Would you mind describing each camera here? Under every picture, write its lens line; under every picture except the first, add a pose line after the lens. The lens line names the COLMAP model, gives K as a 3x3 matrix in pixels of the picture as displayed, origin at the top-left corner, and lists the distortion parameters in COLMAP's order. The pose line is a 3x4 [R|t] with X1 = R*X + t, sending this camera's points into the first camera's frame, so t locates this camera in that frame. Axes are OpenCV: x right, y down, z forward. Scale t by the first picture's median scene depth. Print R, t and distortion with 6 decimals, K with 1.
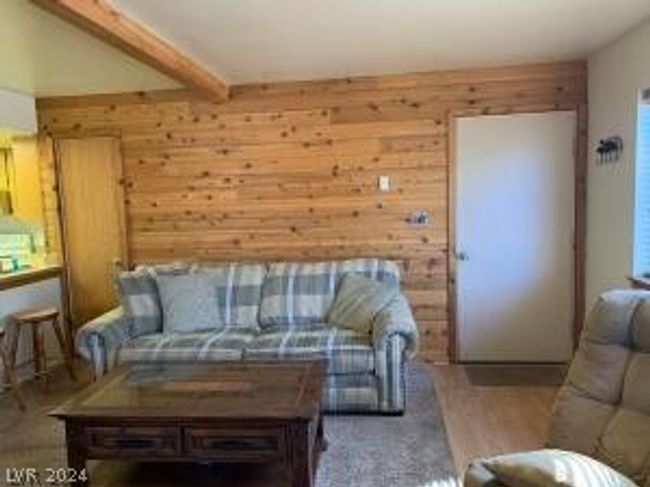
lens RADIAL K [[494.9, 0, 325.0], [0, 494.9, 243.5], [0, 0, 1]] dist [0.010865, -0.002387]
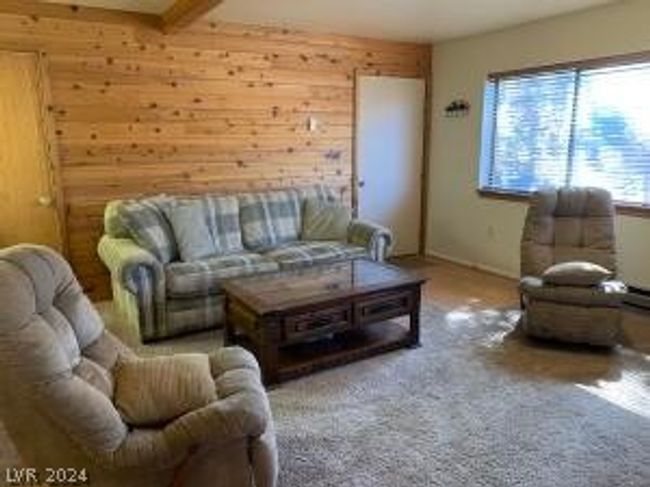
lens RADIAL K [[504.9, 0, 325.0], [0, 504.9, 243.5], [0, 0, 1]] dist [-0.007906, -0.002031]
pose [[0.791006, -0.093052, 0.604691, -0.619703], [0.033718, 0.993494, 0.108776, 0.033508], [-0.610878, -0.065654, 0.788998, -0.006575]]
